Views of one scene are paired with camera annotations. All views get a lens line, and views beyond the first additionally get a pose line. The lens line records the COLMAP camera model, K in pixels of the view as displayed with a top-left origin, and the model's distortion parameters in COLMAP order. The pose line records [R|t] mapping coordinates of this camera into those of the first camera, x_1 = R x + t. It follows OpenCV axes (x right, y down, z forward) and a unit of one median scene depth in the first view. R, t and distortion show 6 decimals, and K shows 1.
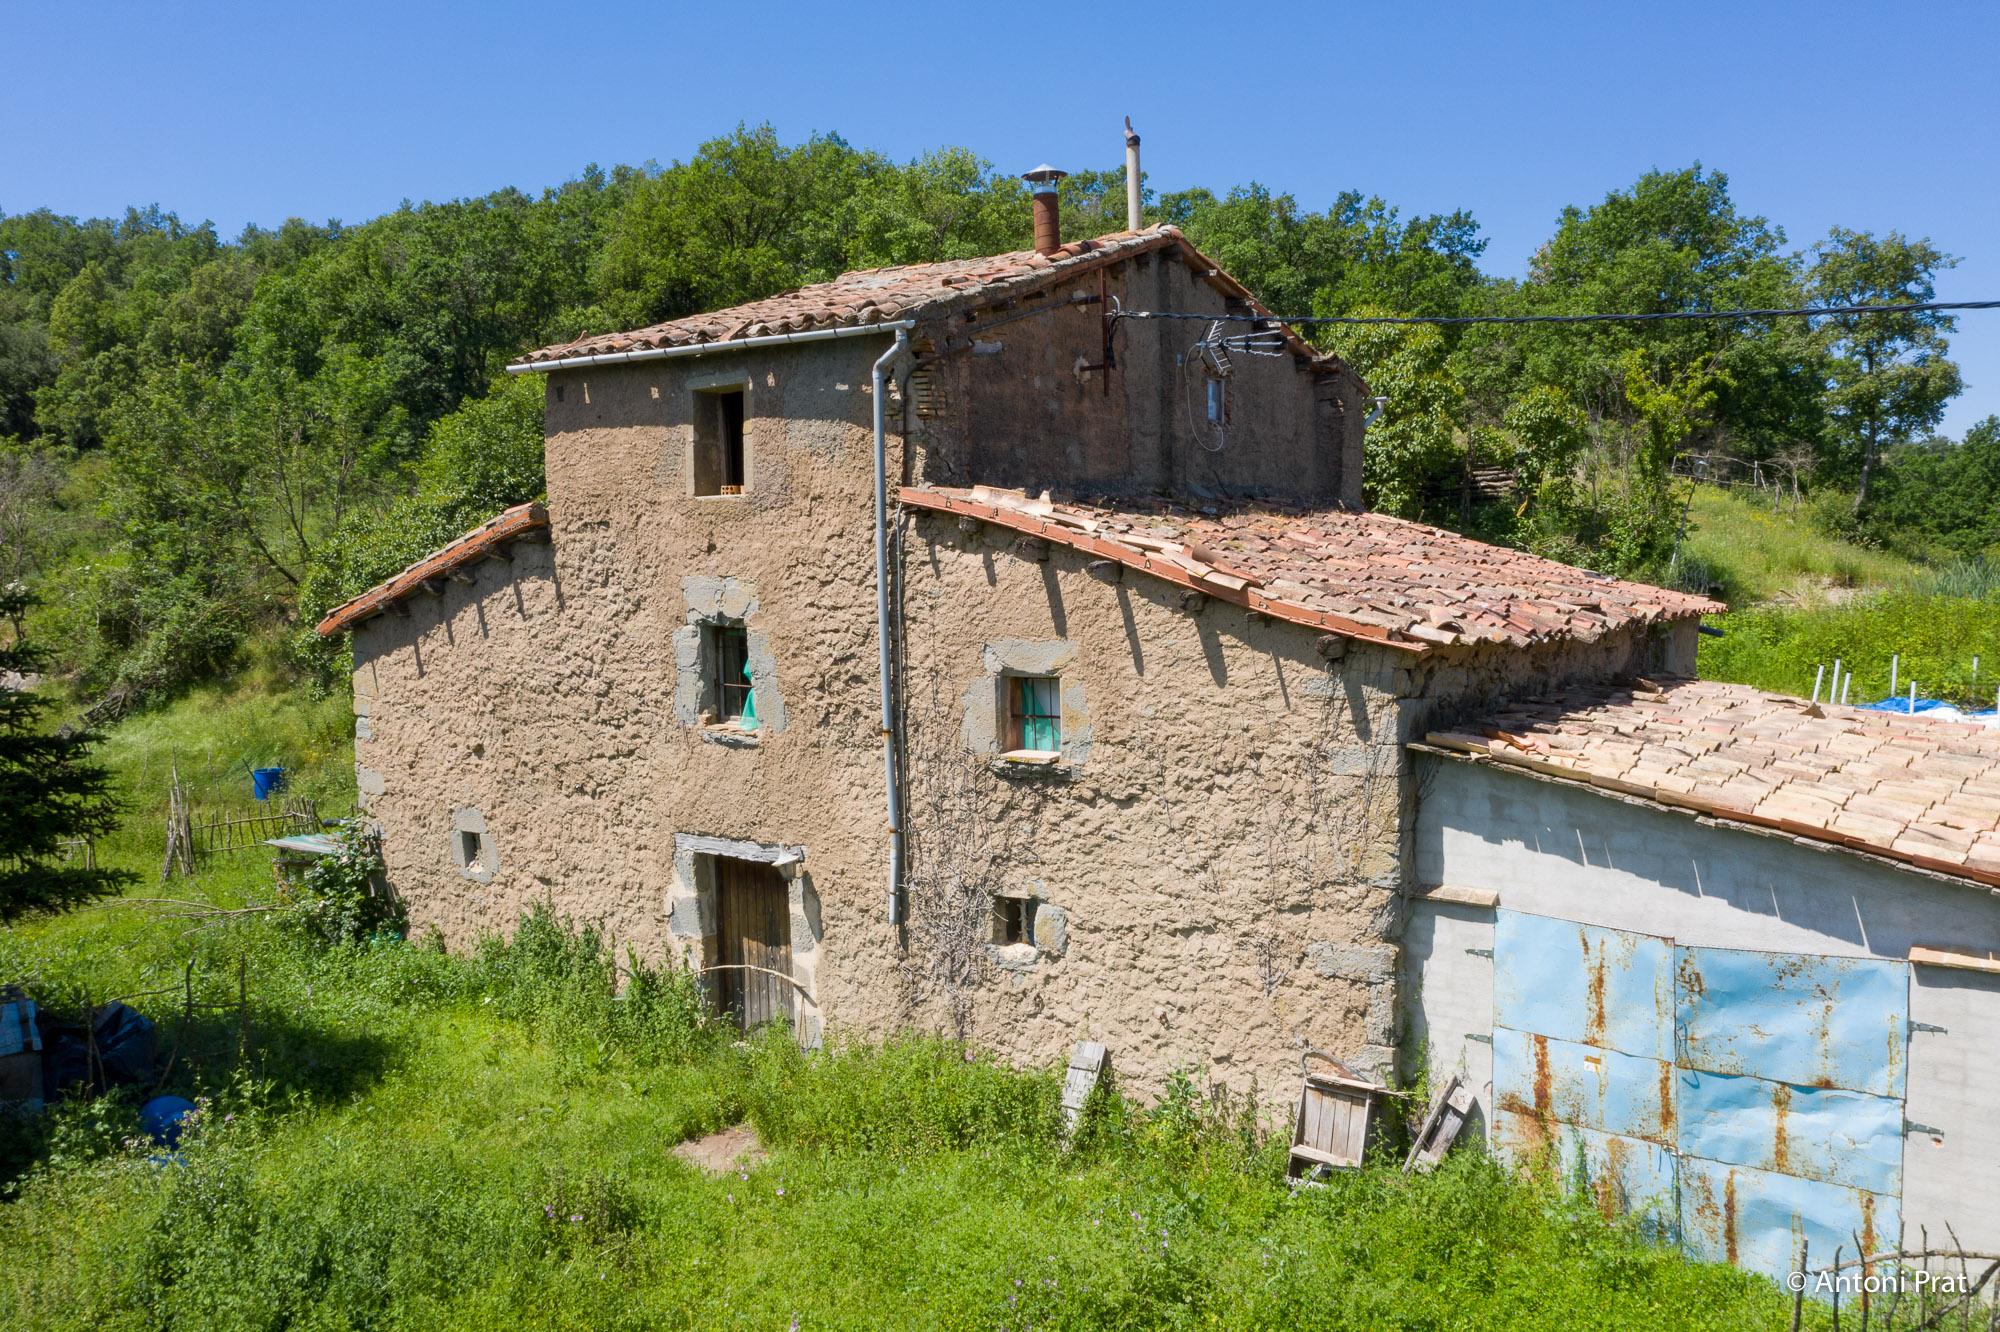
lens RADIAL K [[1571.9, 0, 990.7], [0, 1571.9, 670.2], [0, 0, 1]] dist [-0.018877, 0.005104]
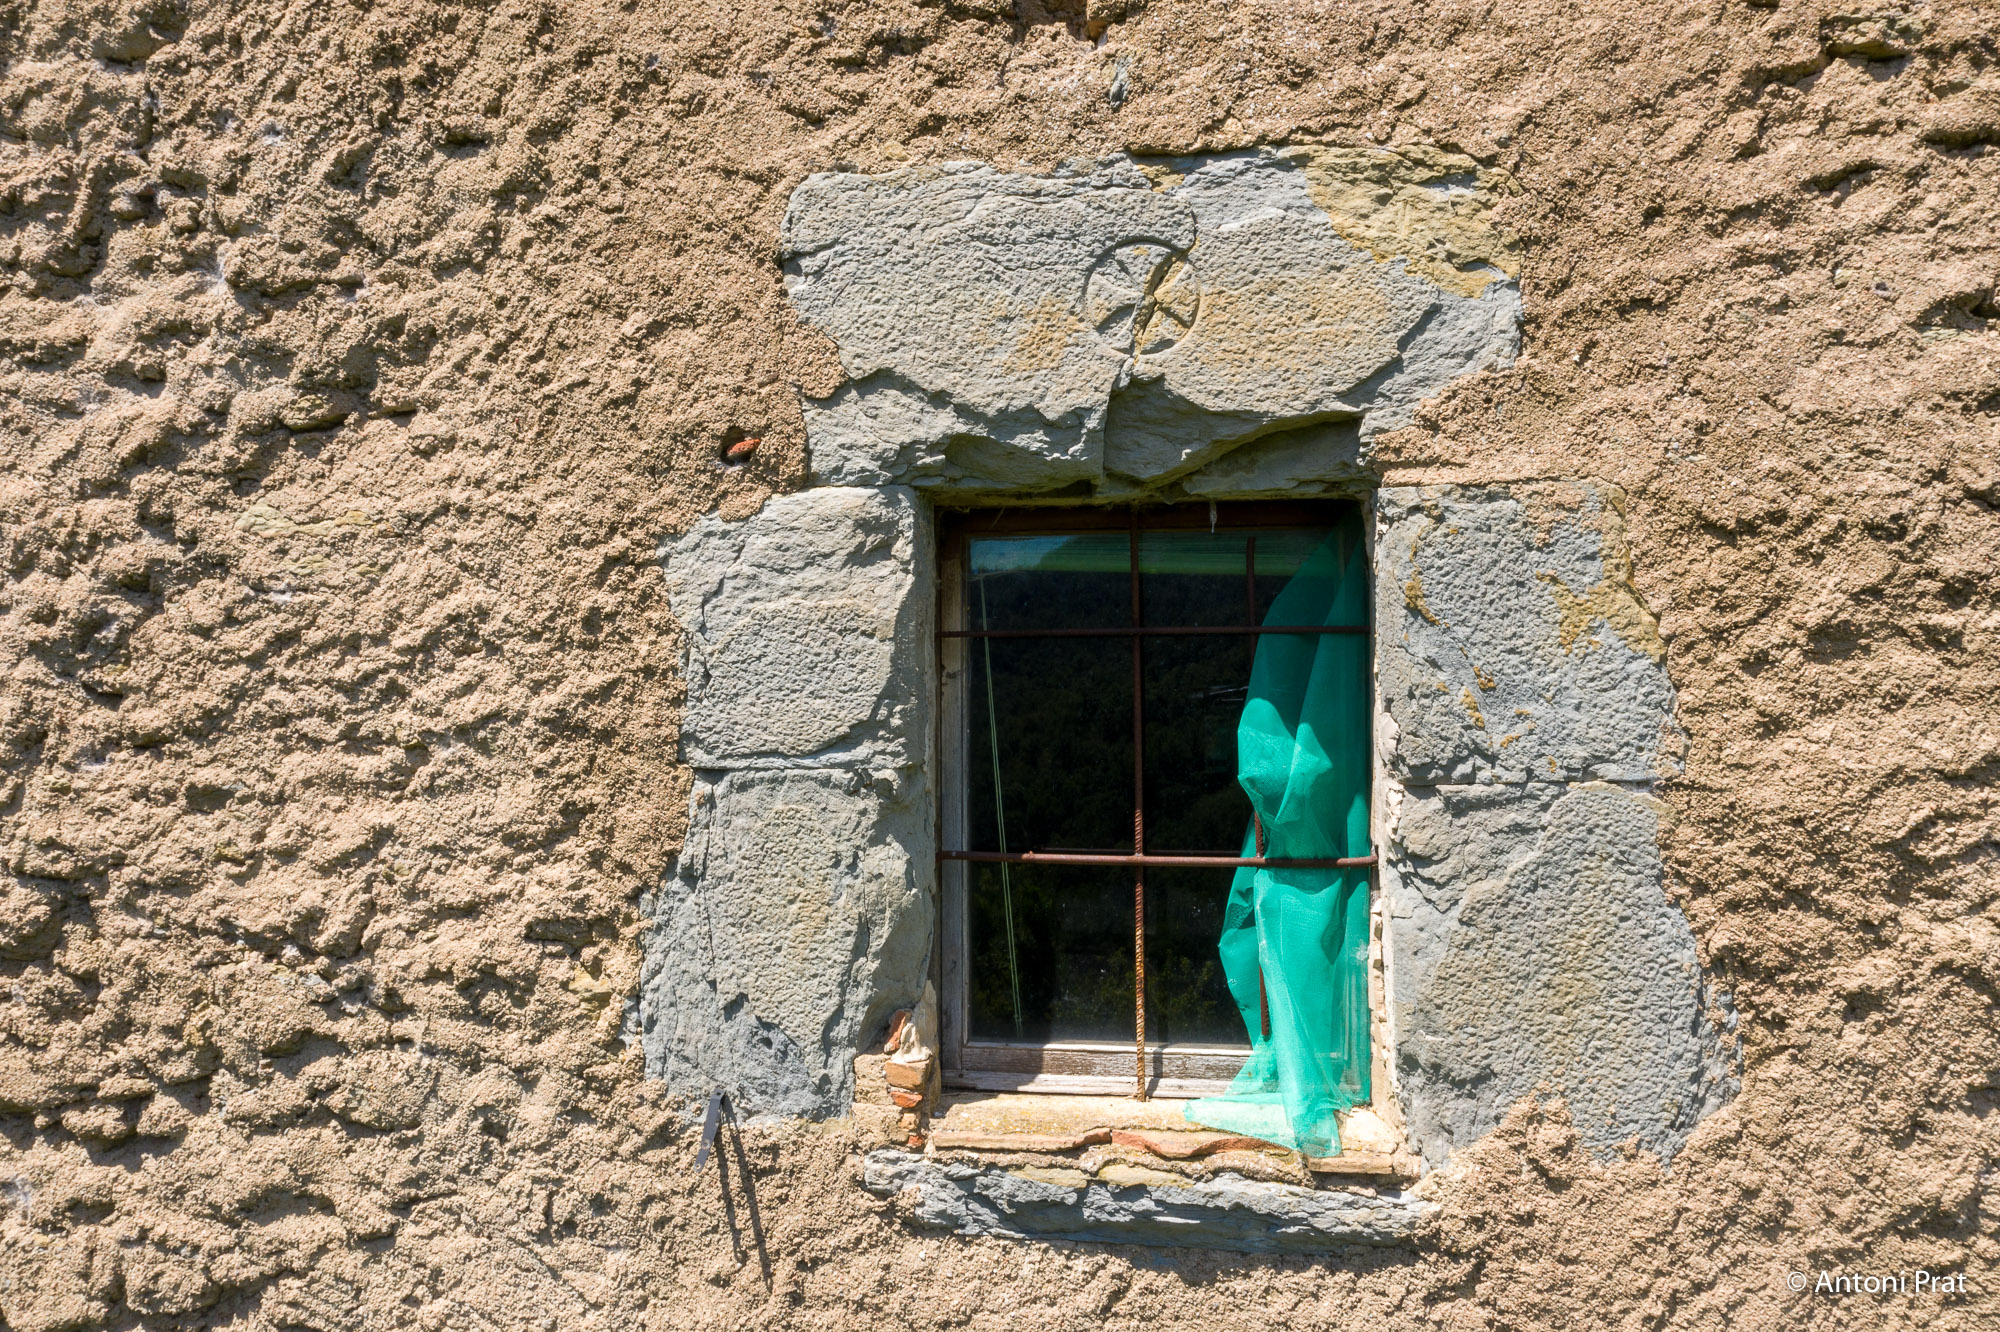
lens RADIAL K [[1571.9, 0, 991.3], [0, 1571.9, 668.8], [0, 0, 1]] dist [-0.018877, 0.005104]
pose [[0.866183, 0.019565, 0.499344, -0.267209], [0.030552, 0.995291, -0.091994, 0.004690], [-0.498792, 0.094940, 0.861506, 0.896343]]
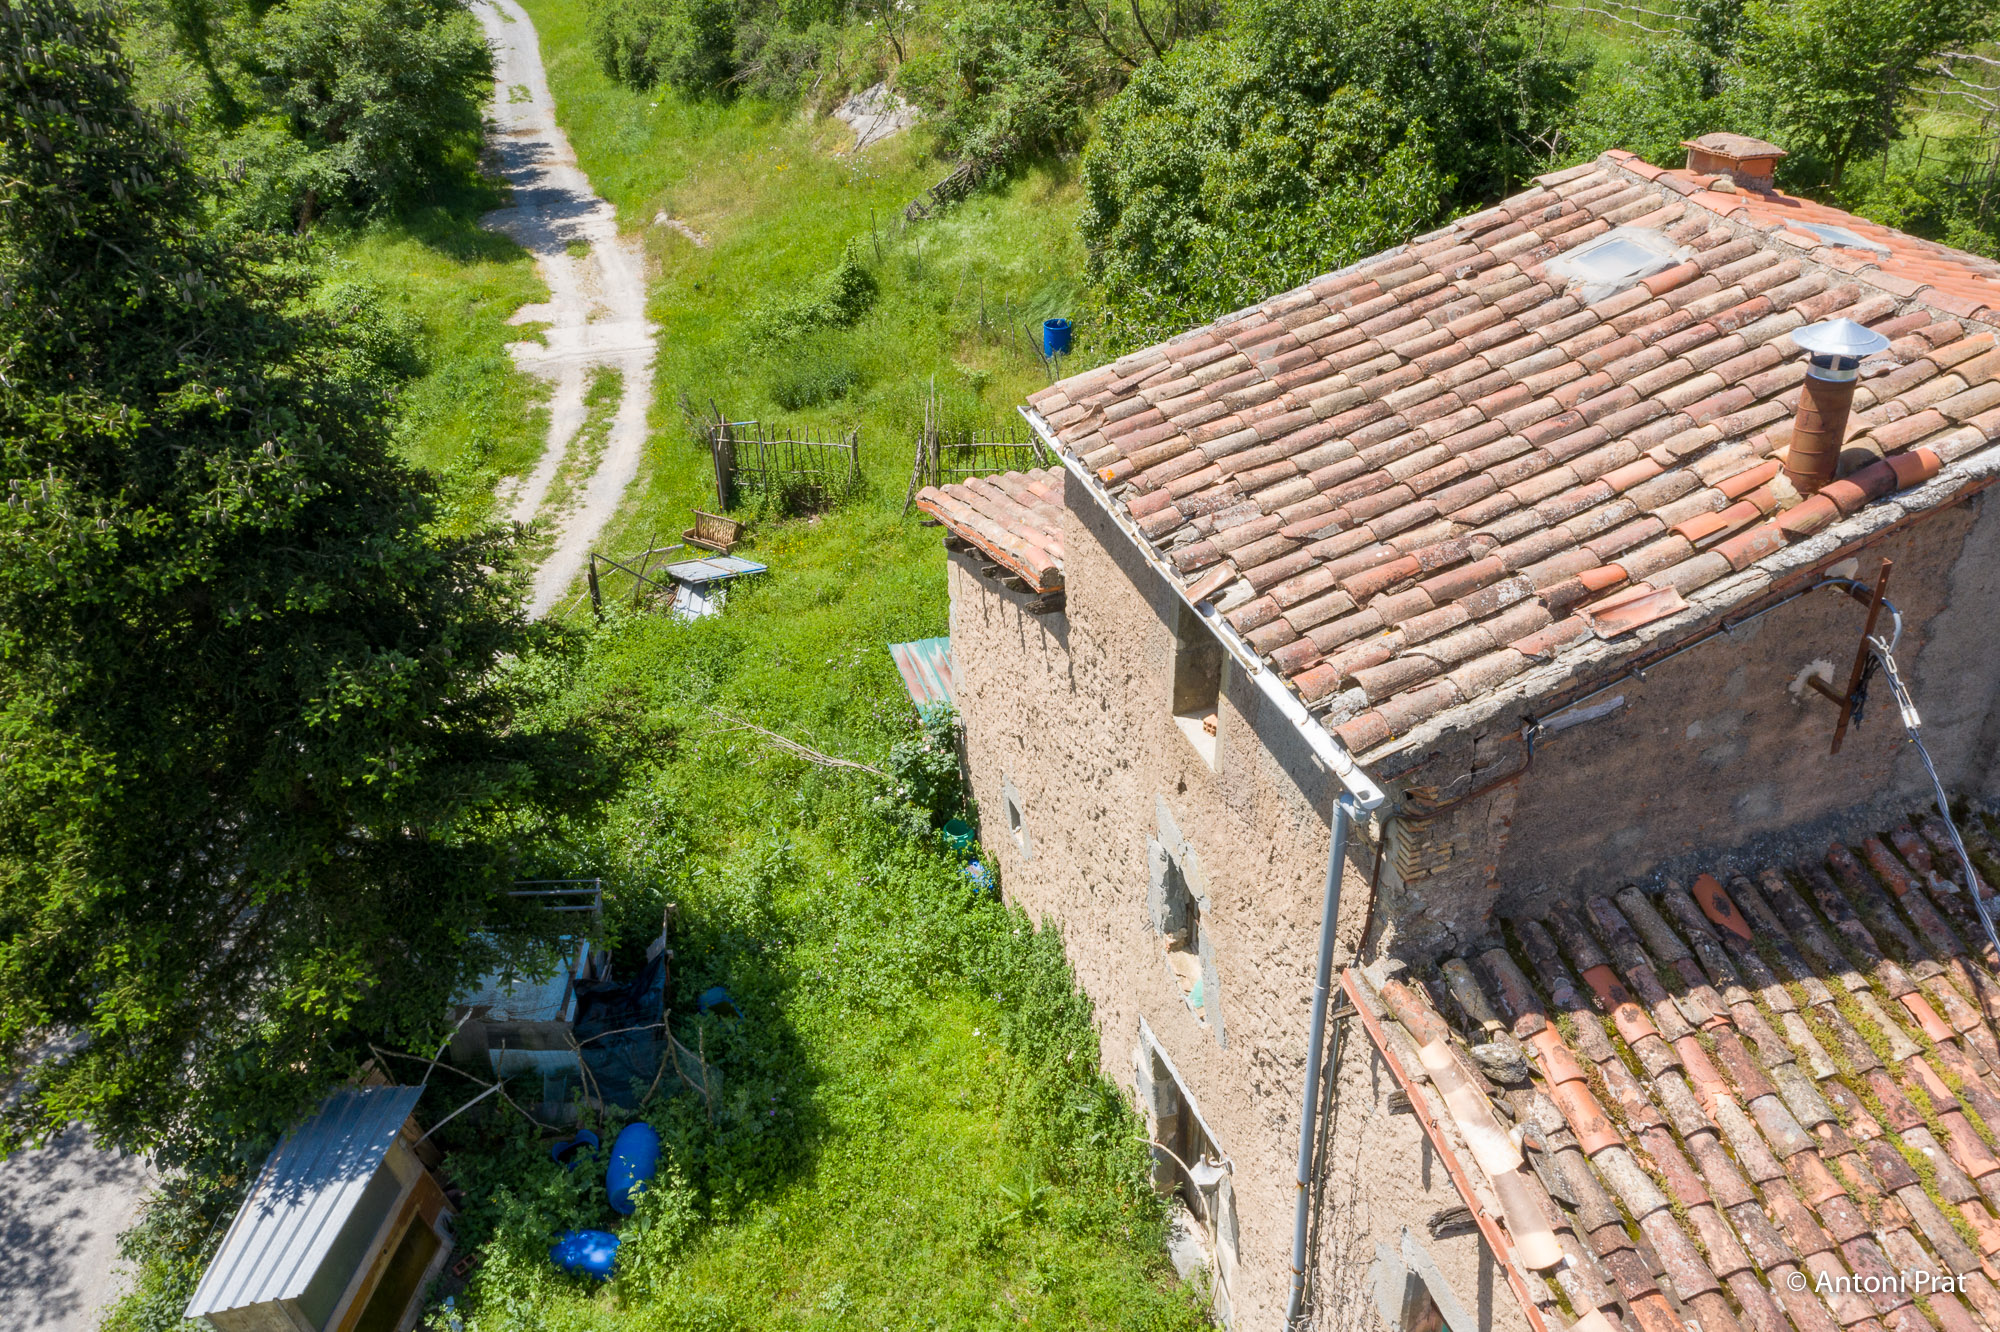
lens RADIAL K [[1571.9, 0, 1000.1], [0, 1571.9, 687.9], [0, 0, 1]] dist [-0.018877, 0.005104]
pose [[0.820609, 0.306557, -0.482311, 0.098155], [-0.032101, 0.867346, 0.496669, -0.499398], [0.570588, -0.392088, 0.721593, 0.444979]]
